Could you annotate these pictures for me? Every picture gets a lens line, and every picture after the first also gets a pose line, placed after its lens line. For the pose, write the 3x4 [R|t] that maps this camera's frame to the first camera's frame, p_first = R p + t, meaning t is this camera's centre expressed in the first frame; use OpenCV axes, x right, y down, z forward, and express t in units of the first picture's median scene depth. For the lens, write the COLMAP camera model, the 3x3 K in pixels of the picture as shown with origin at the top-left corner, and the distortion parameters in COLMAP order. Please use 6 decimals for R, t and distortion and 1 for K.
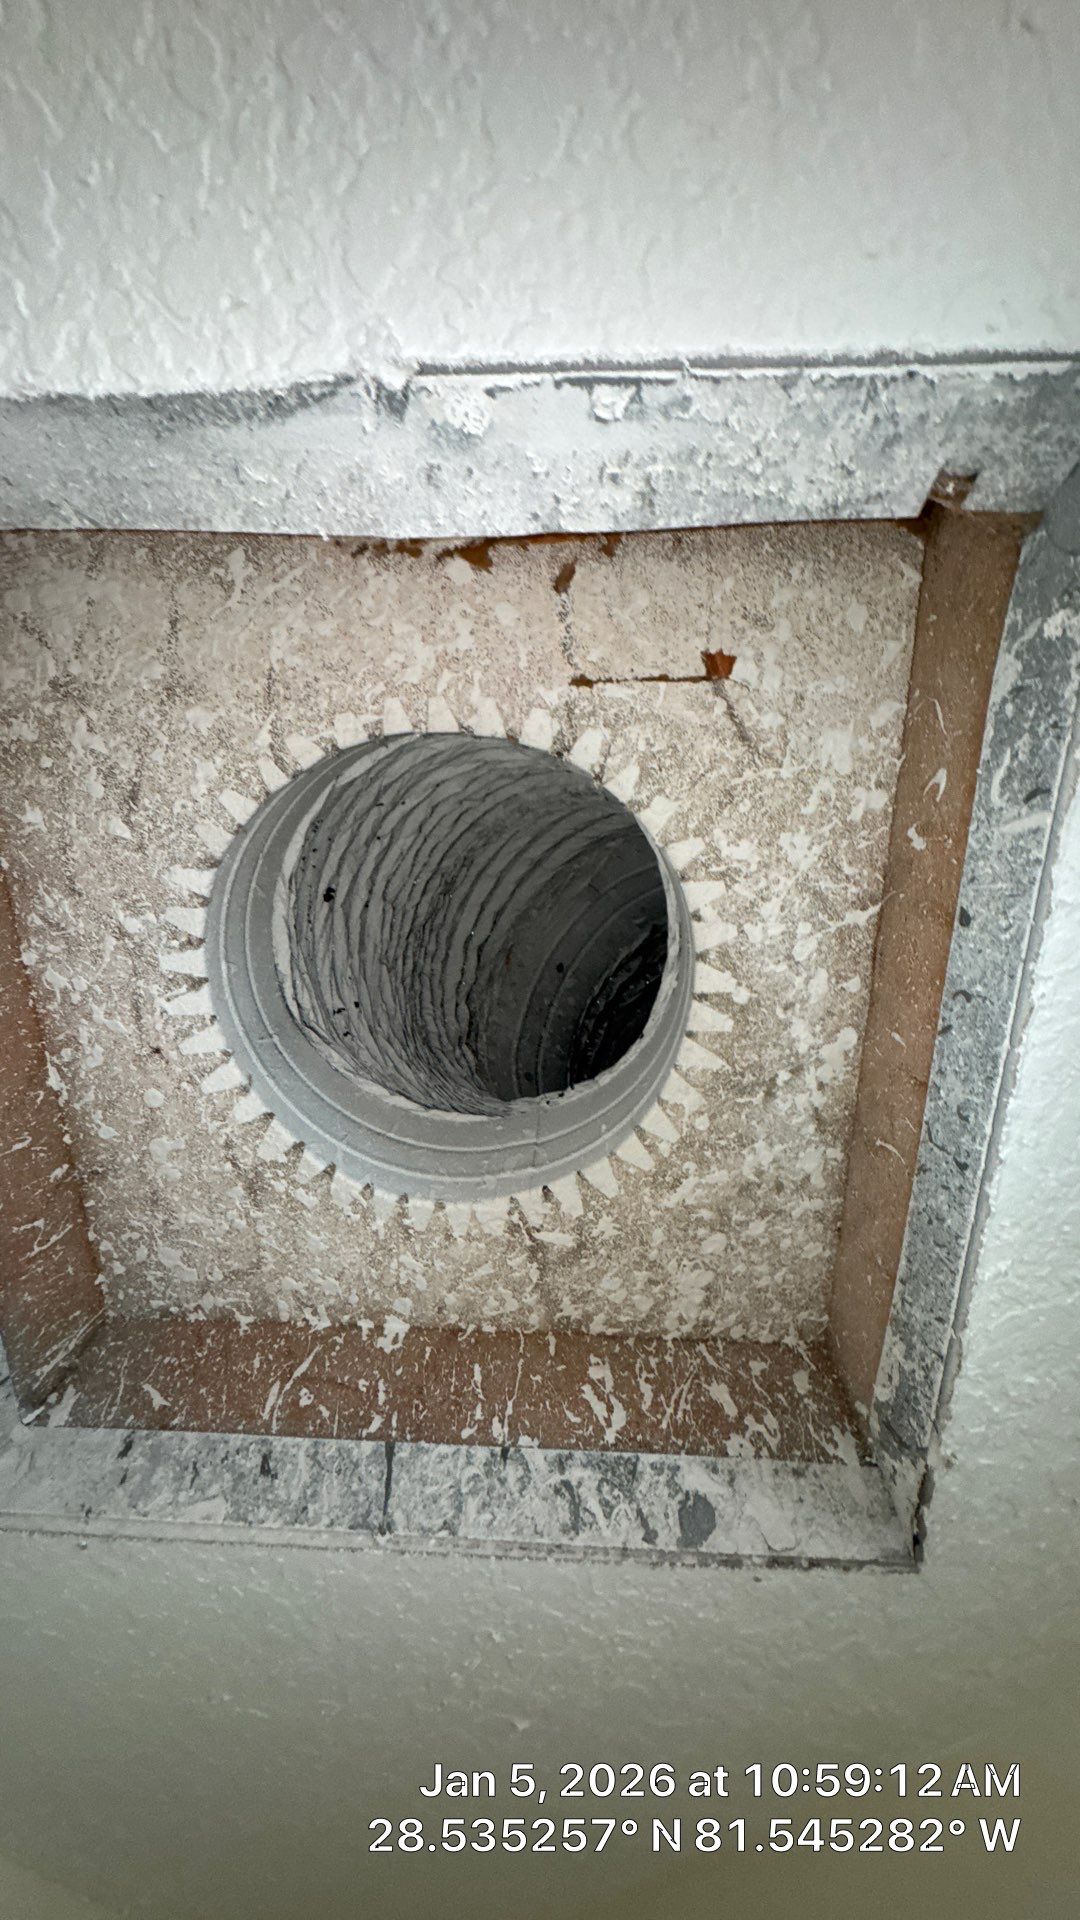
lens RADIAL K [[765.7, 0, 543.9], [0, 765.7, 957.5], [0, 0, 1]] dist [-0.002685, 0.000684]
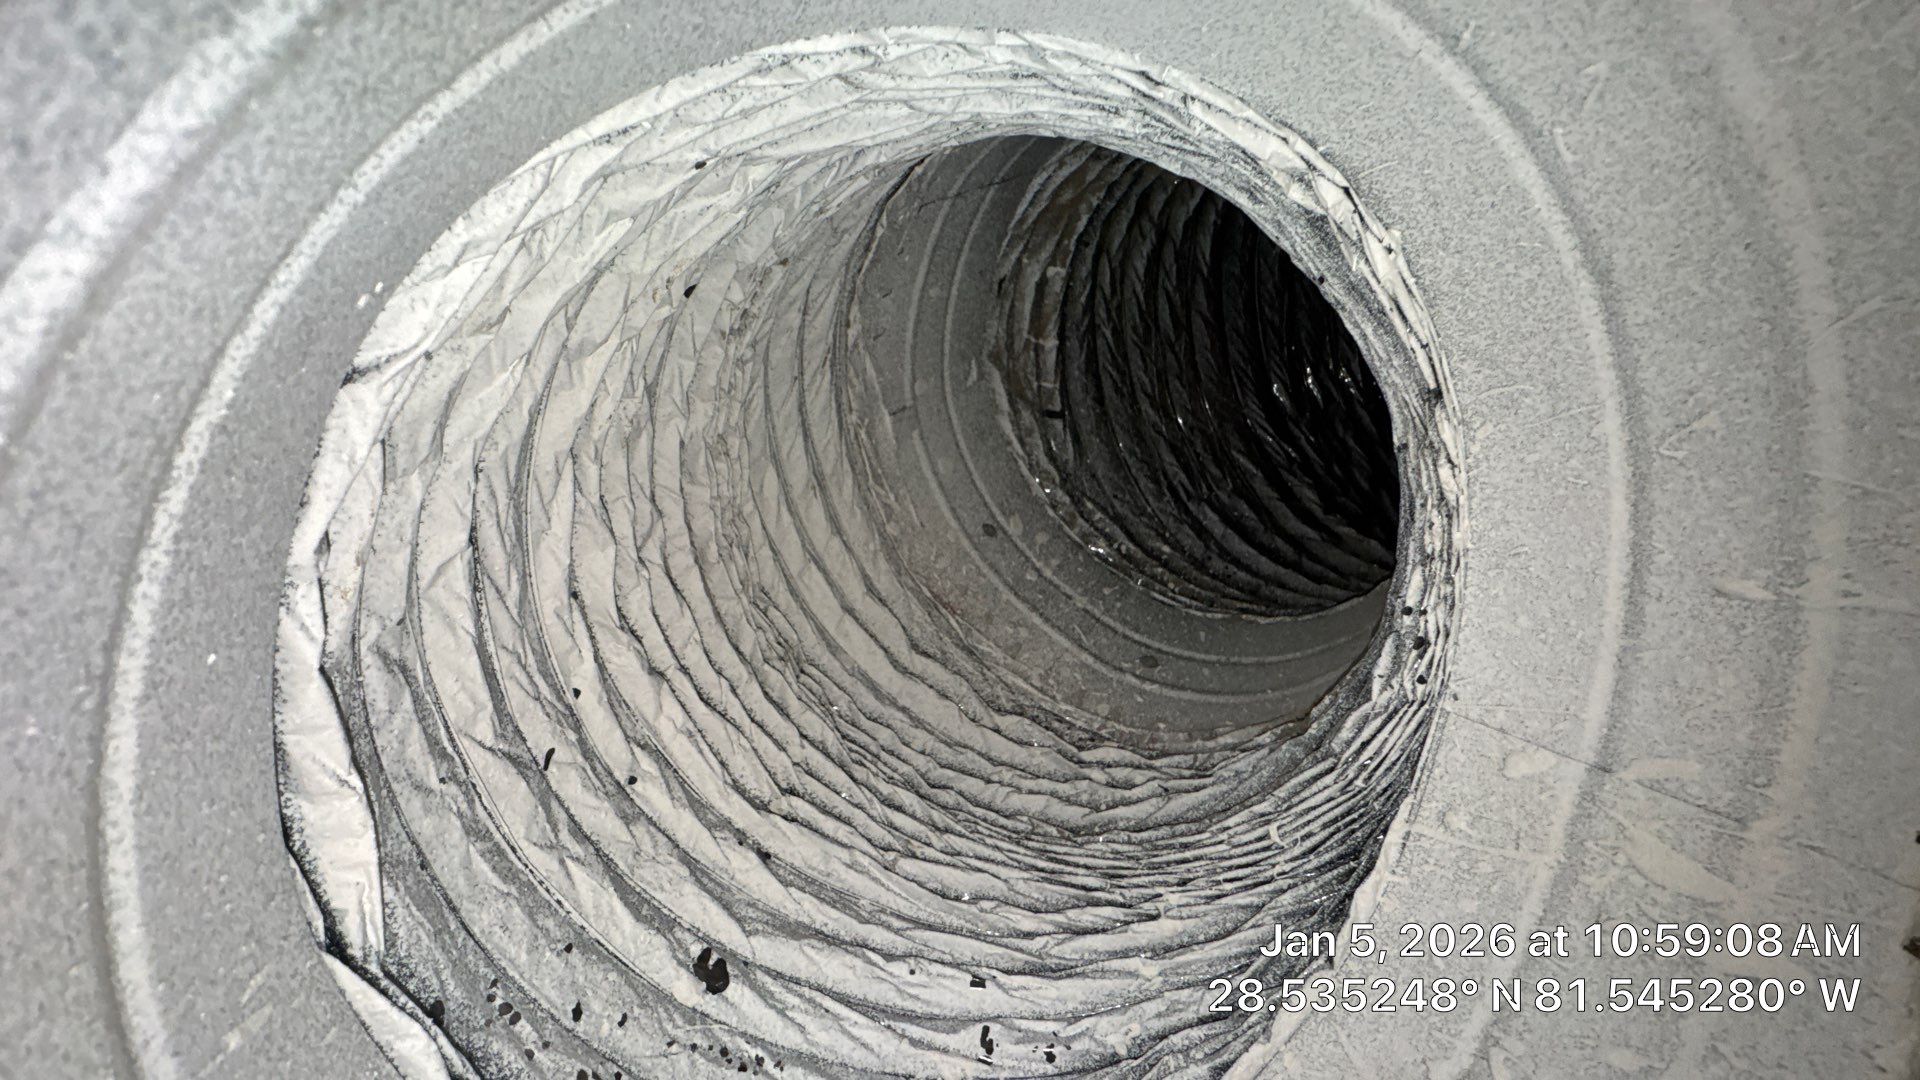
lens RADIAL K [[765.7, 0, 958.5], [0, 765.7, 539.3], [0, 0, 1]] dist [-0.002685, 0.000684]
pose [[0.424782, -0.900146, 0.096421, -0.064147], [0.888695, 0.434924, 0.145128, -0.112537], [-0.172572, 0.024041, 0.984703, 0.547917]]
